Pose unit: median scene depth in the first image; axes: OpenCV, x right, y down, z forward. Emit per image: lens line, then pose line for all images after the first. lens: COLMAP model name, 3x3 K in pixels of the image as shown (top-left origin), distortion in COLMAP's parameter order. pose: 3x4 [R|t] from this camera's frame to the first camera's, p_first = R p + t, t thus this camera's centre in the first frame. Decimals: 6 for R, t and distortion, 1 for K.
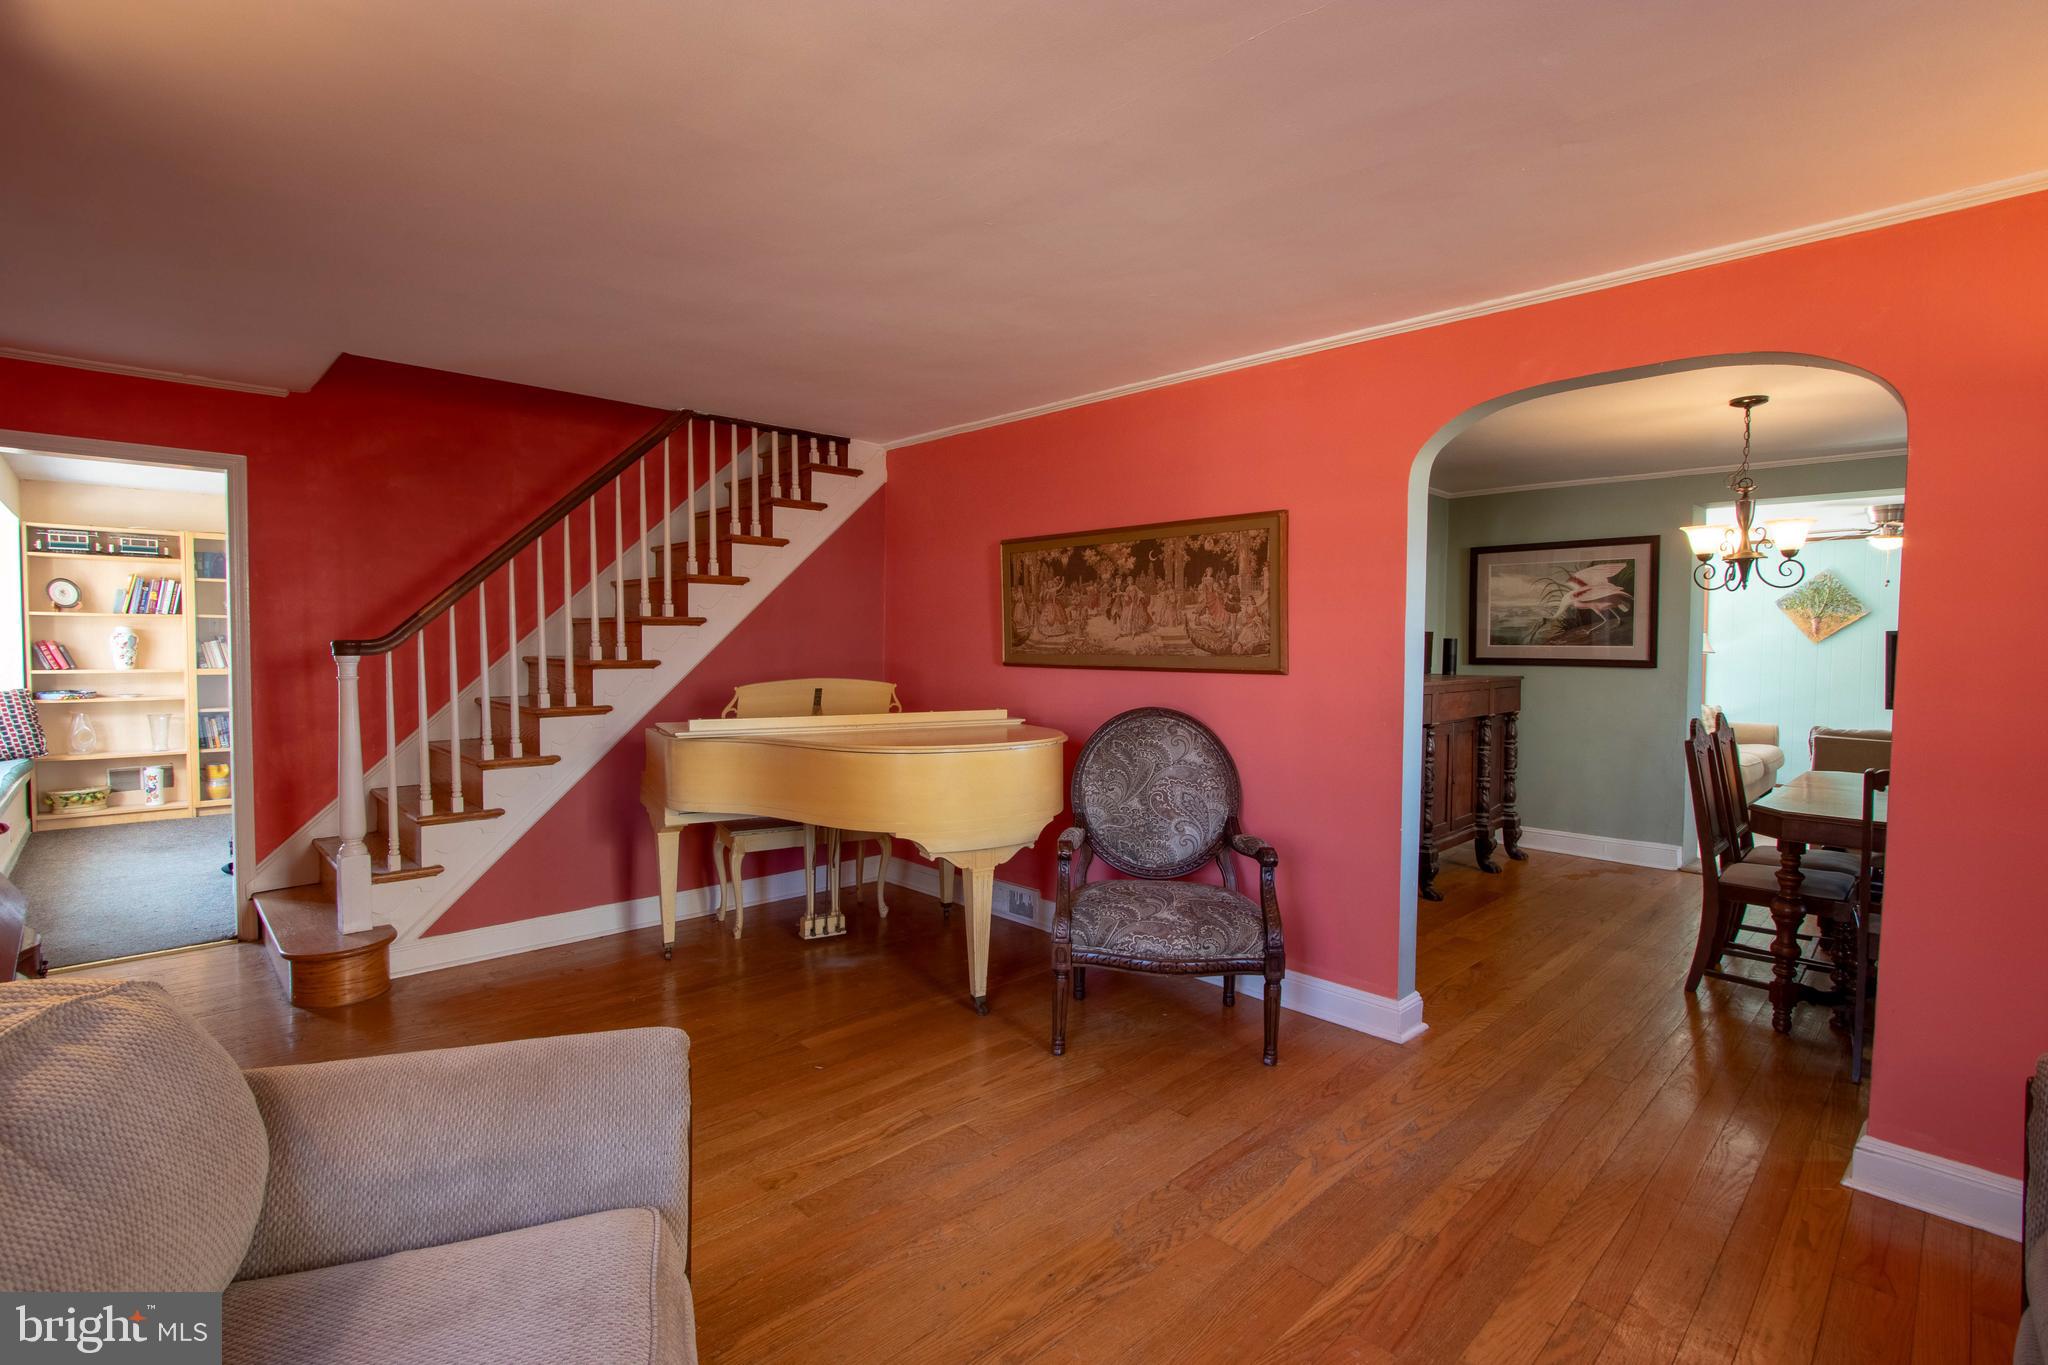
lens RADIAL K [[960.7, 0, 1012.1], [0, 960.7, 684.4], [0, 0, 1]] dist [-0.021084, 0.005533]
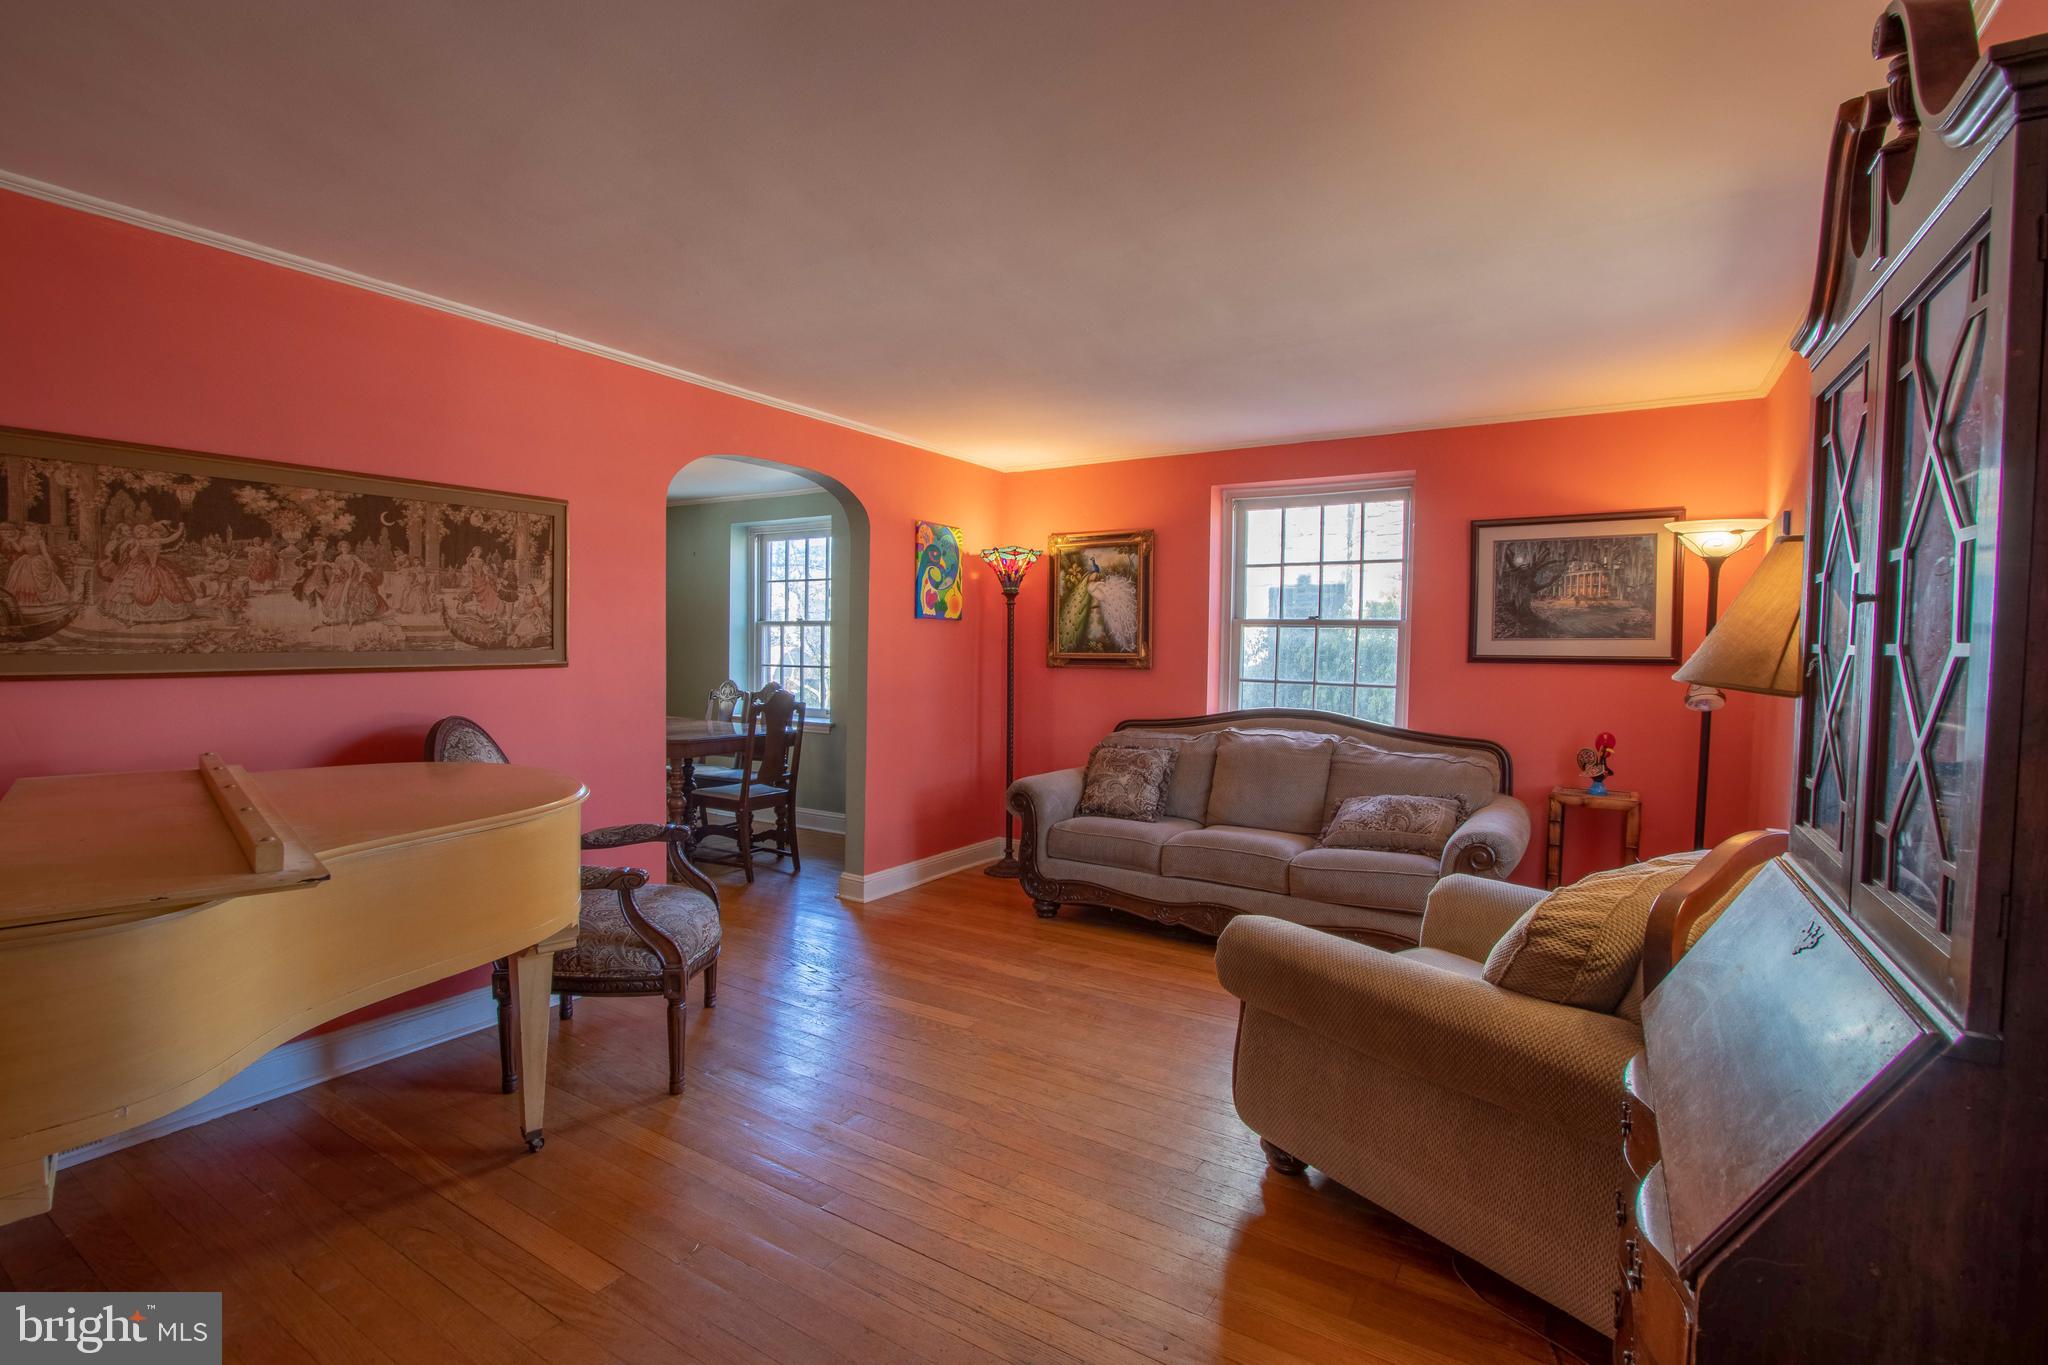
lens RADIAL K [[960.7, 0, 1014.1], [0, 960.7, 679.2], [0, 0, 1]] dist [-0.021084, 0.005533]
pose [[-0.252686, -0.043733, 0.966559, -0.731257], [0.041126, 0.997590, 0.055888, -0.031449], [-0.966674, 0.053873, -0.250279, 0.746169]]
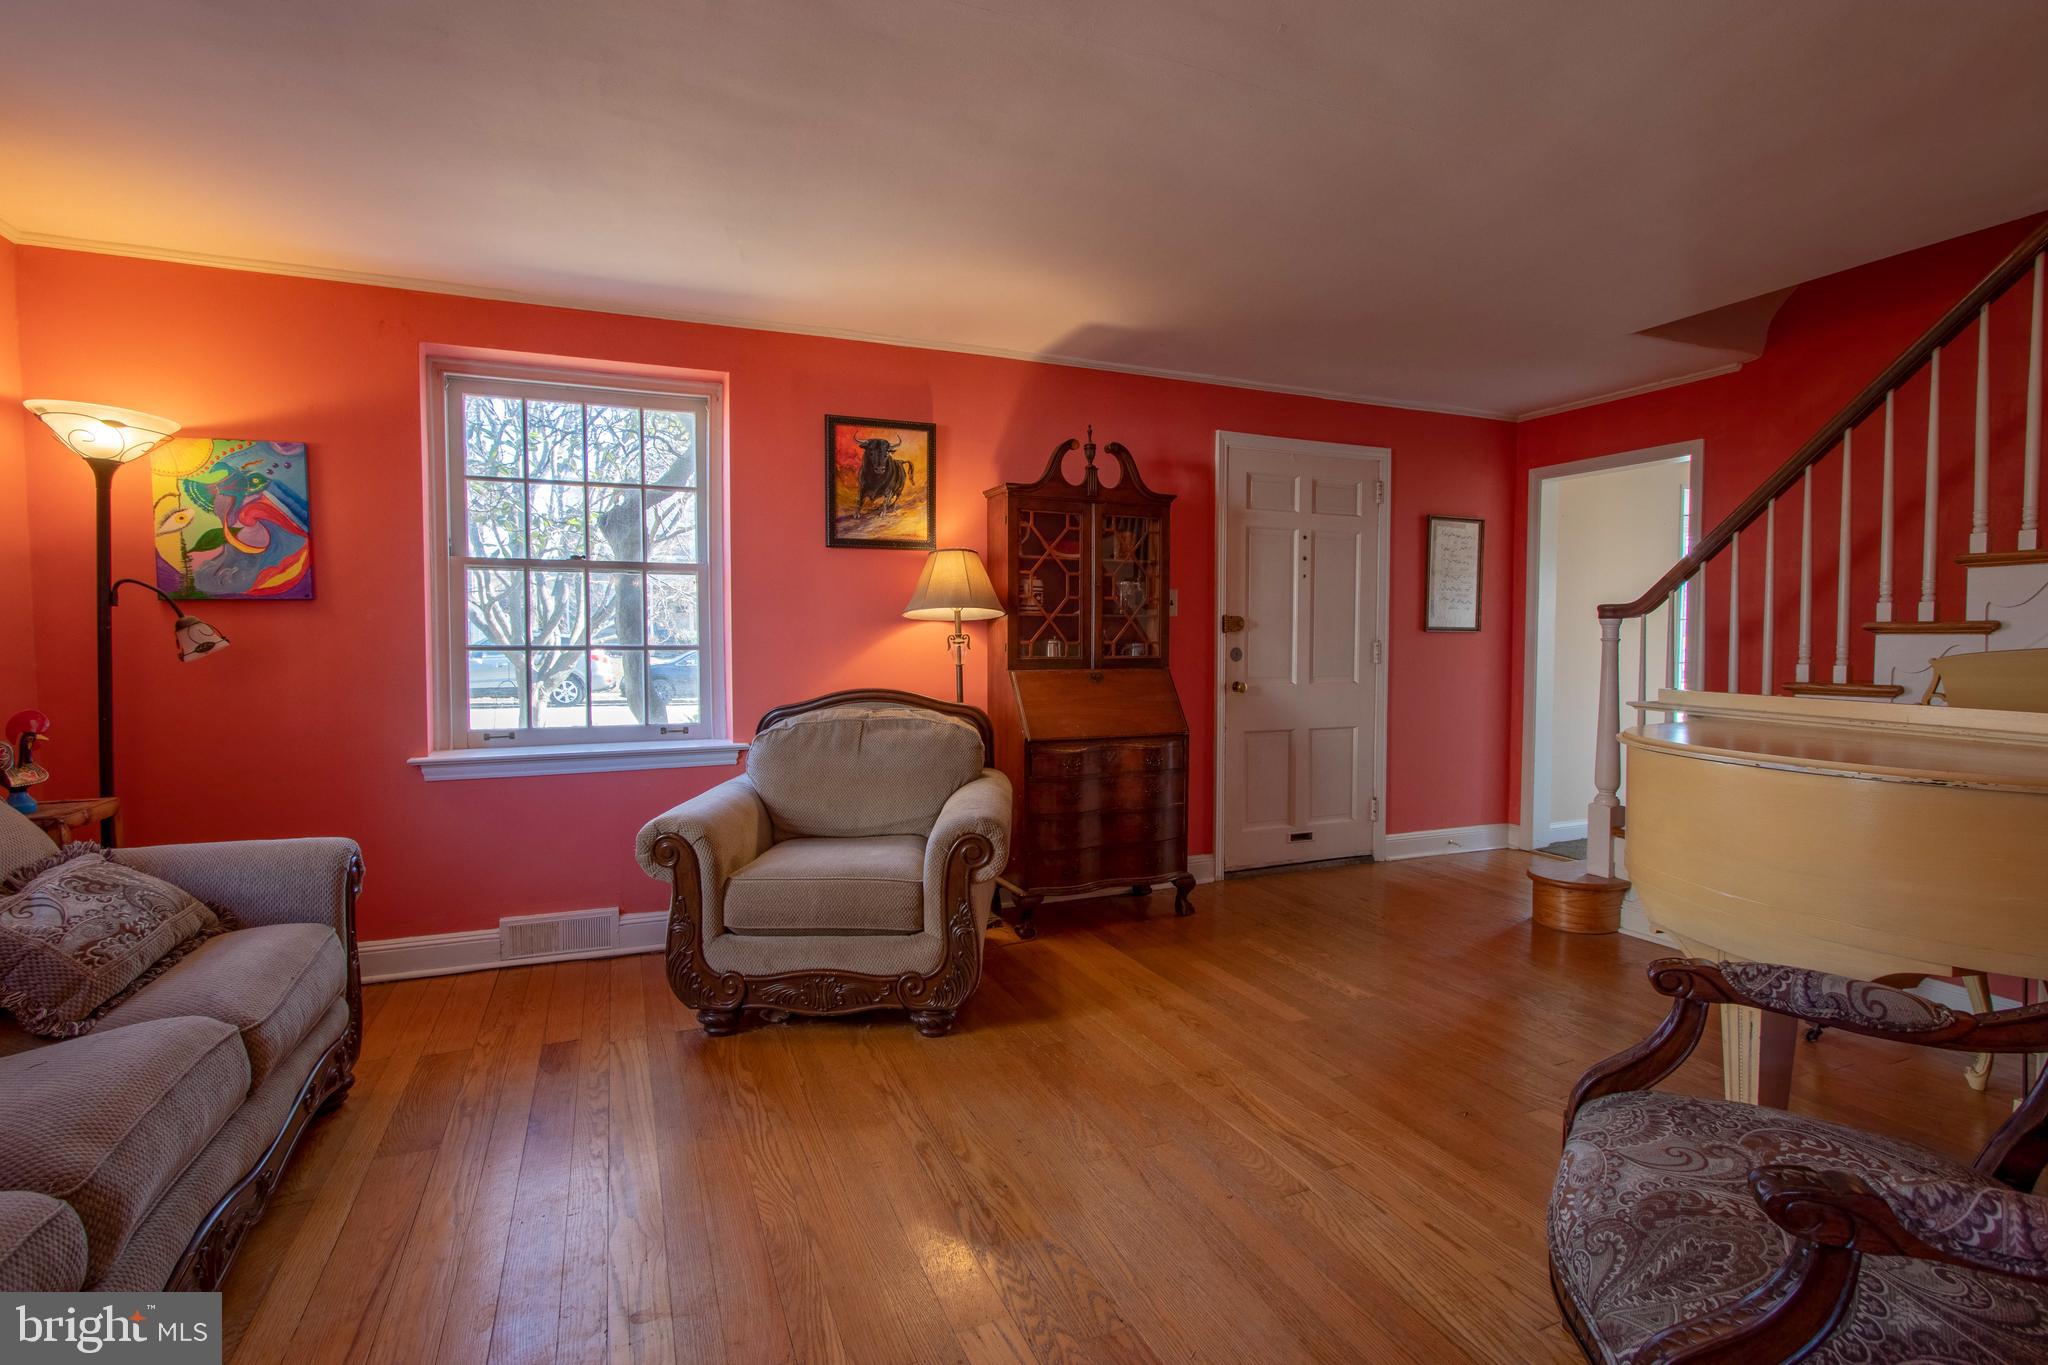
lens RADIAL K [[960.7, 0, 1011.4], [0, 960.7, 679.0], [0, 0, 1]] dist [-0.021084, 0.005533]
pose [[-0.370775, 0.030965, -0.928207, 0.531663], [-0.049245, 0.997383, 0.052944, 0.013922], [0.927416, 0.065340, -0.368279, 0.739644]]
